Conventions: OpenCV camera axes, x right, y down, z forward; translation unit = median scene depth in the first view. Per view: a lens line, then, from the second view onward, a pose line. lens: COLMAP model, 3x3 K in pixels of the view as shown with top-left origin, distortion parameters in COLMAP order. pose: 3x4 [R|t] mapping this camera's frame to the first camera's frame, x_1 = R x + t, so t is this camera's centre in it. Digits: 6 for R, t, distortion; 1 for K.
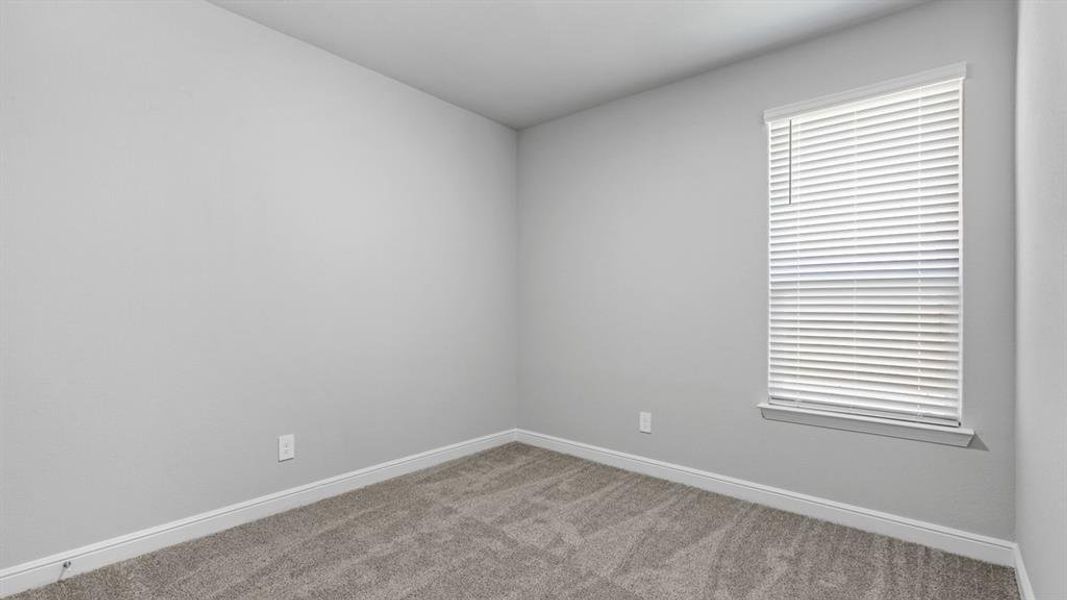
lens RADIAL K [[531.1, 0, 534.6], [0, 531.1, 302.9], [0, 0, 1]] dist [-0.000083, 0.000081]
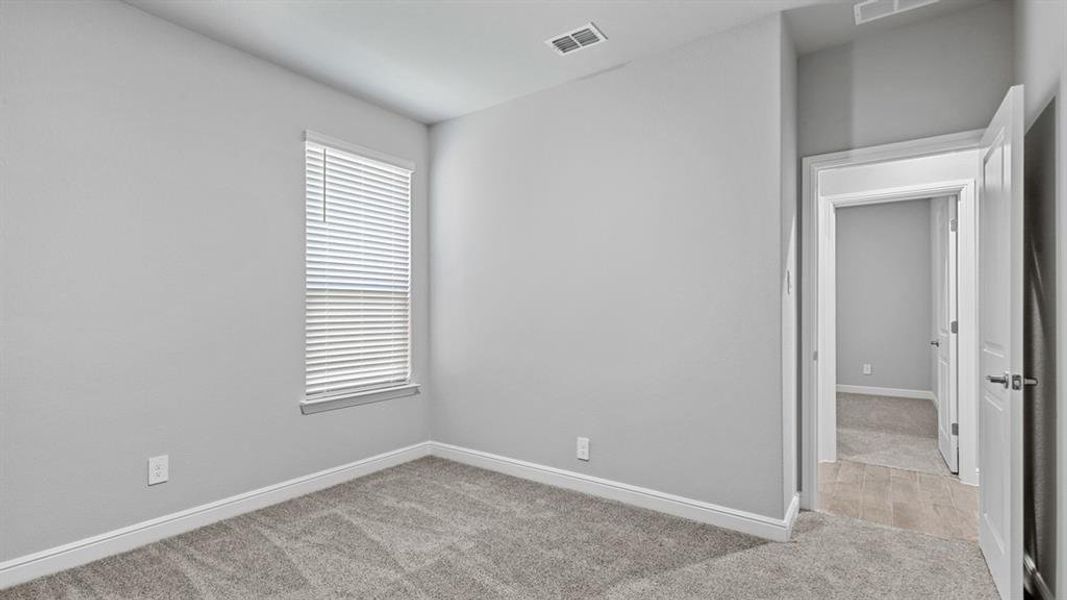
lens RADIAL K [[490.2, 0, 564.7], [0, 490.2, 311.8], [0, 0, 1]] dist [0.019330, 0.000071]
pose [[-0.160356, -0.001248, 0.987058, -0.708669], [-0.000025, 0.999999, 0.001261, 0.008613], [-0.987059, 0.000178, -0.160356, 0.704715]]
